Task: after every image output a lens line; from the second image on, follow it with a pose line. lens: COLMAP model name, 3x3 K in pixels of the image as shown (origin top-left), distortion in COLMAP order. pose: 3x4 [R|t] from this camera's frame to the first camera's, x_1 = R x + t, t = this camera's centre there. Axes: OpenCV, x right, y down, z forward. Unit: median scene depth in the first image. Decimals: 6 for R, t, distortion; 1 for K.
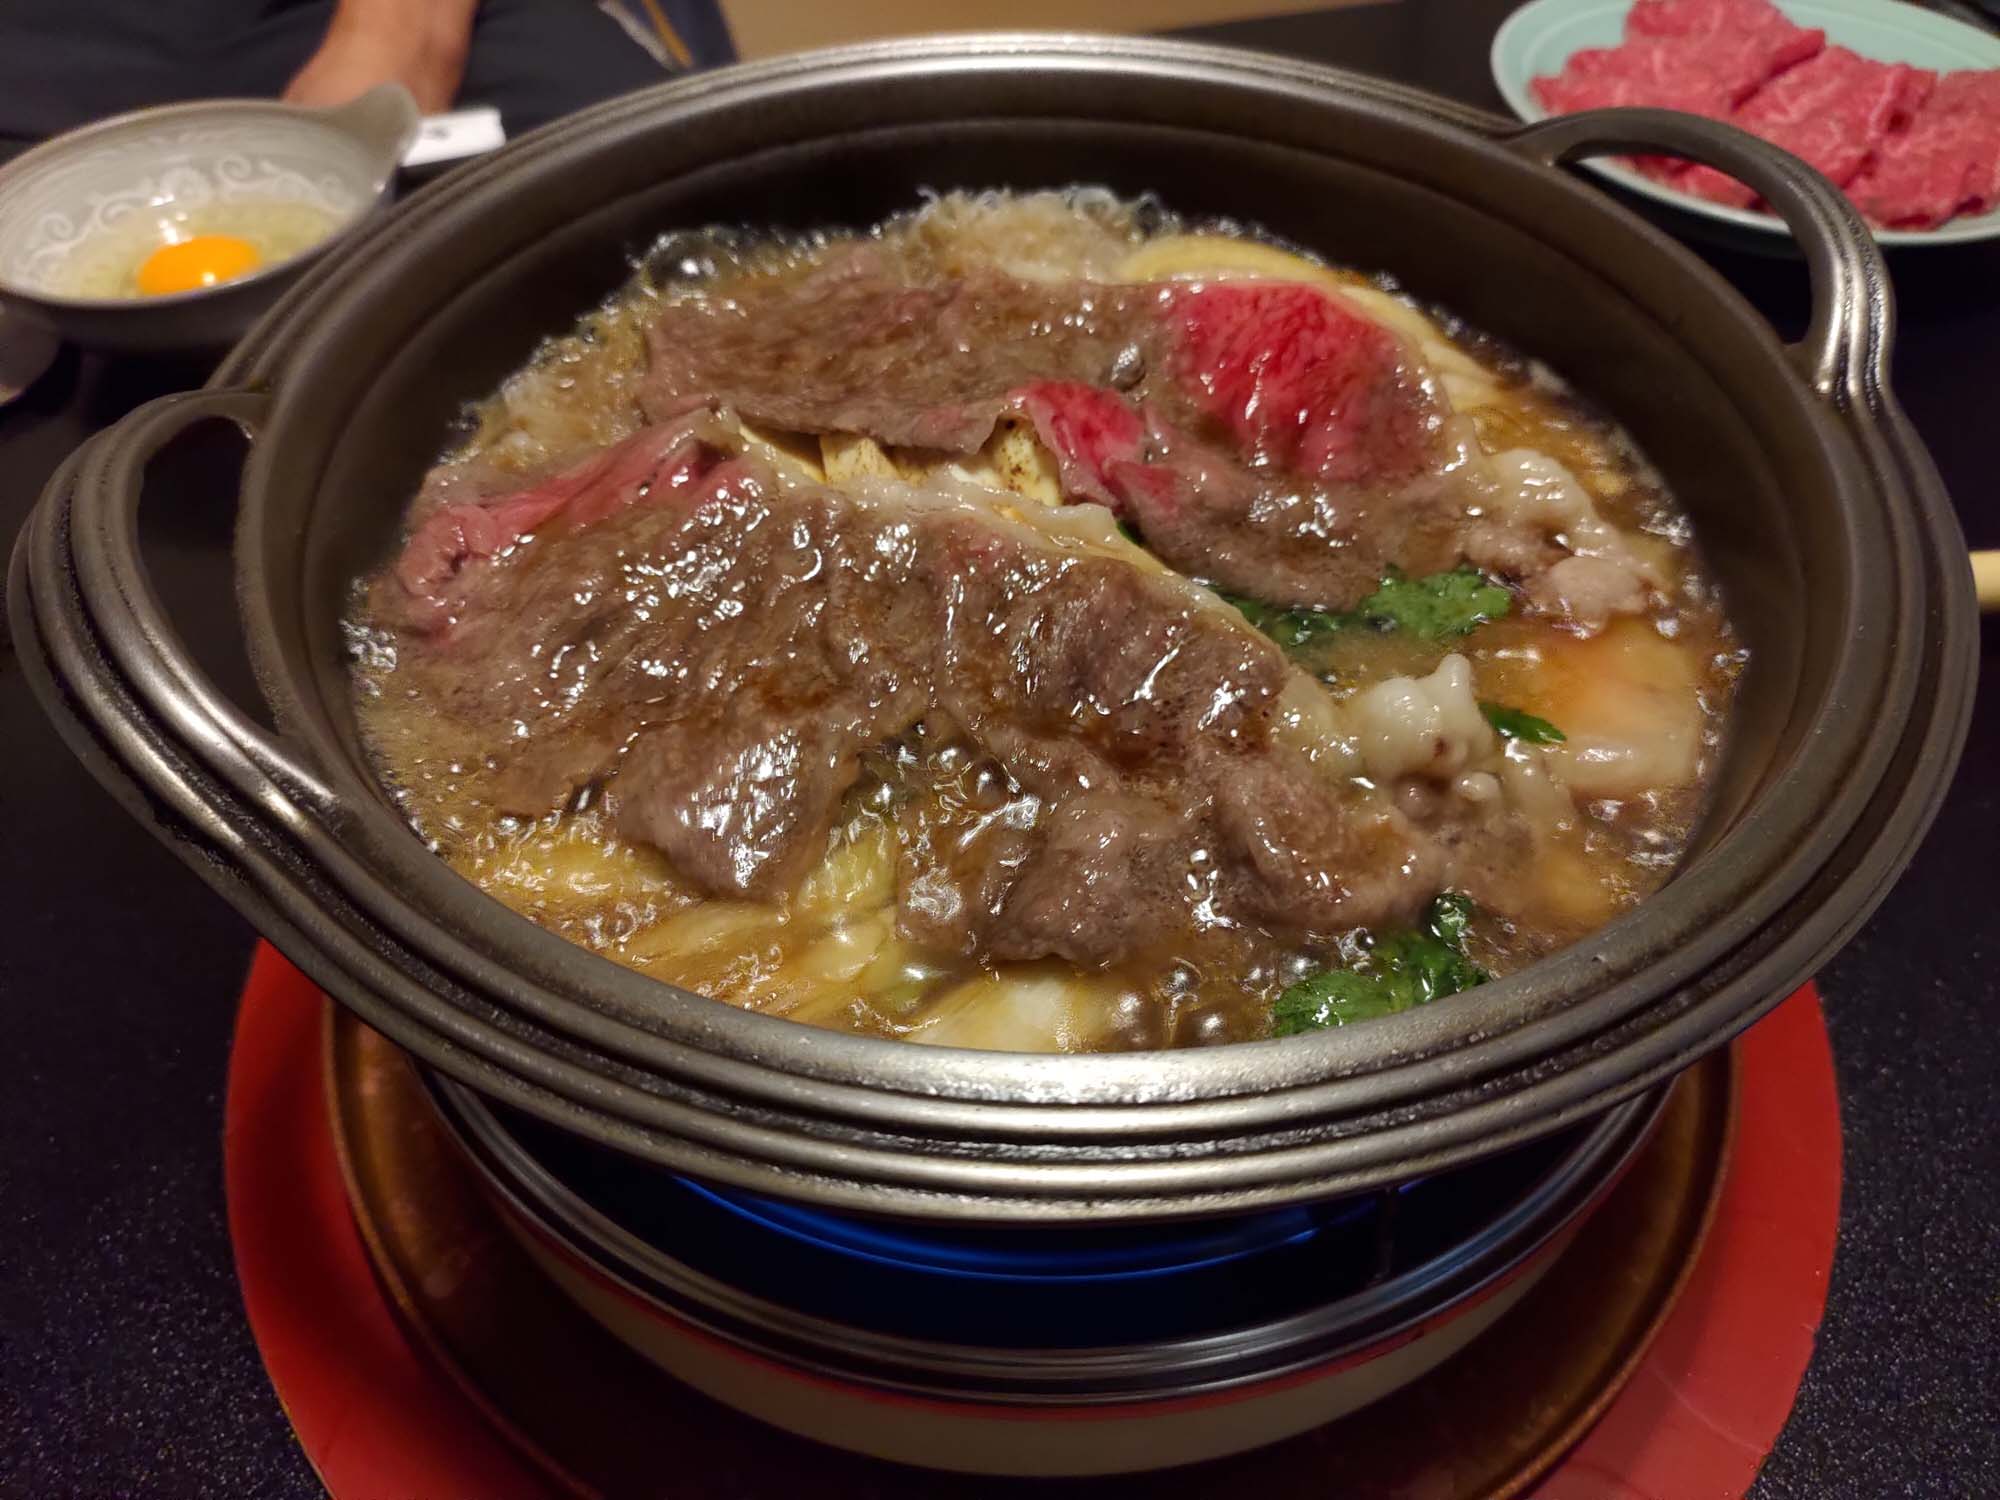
lens RADIAL K [[1525.2, 0, 1000.0], [0, 1525.2, 750.0], [0, 0, 1]] dist [-0.075099, 0.094230]
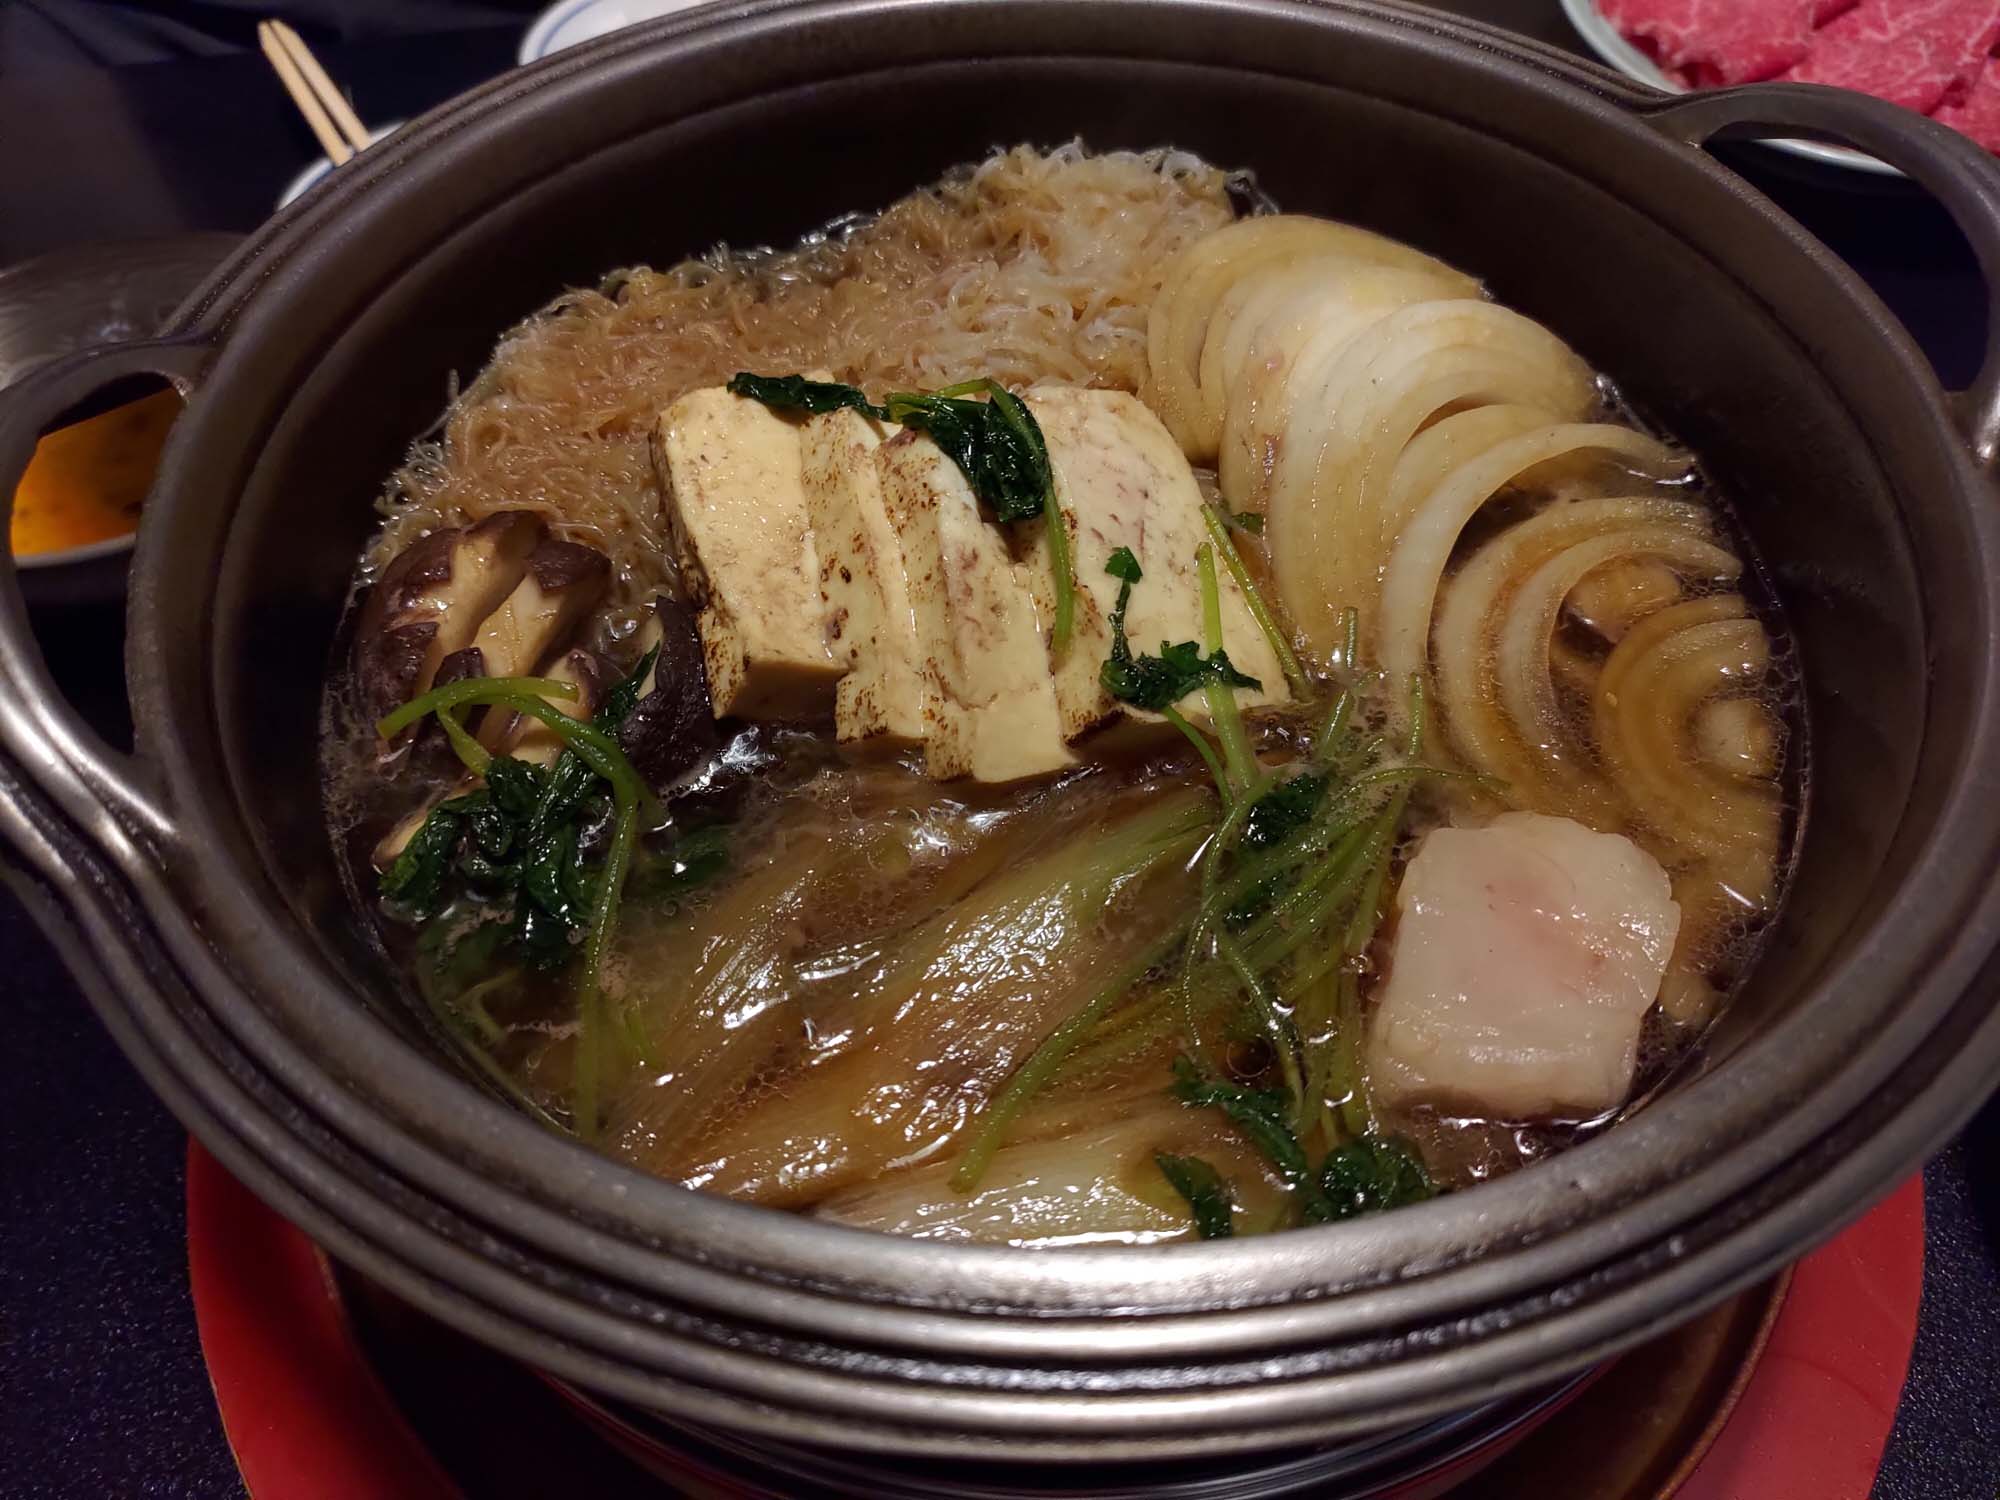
lens RADIAL K [[1525.2, 0, 1000.0], [0, 1525.2, 750.0], [0, 0, 1]] dist [-0.075099, 0.094230]
pose [[0.992759, 0.086015, -0.083852, 0.080988], [-0.081371, 0.995035, 0.057311, -0.074135], [0.088365, -0.050073, 0.994829, 0.100409]]
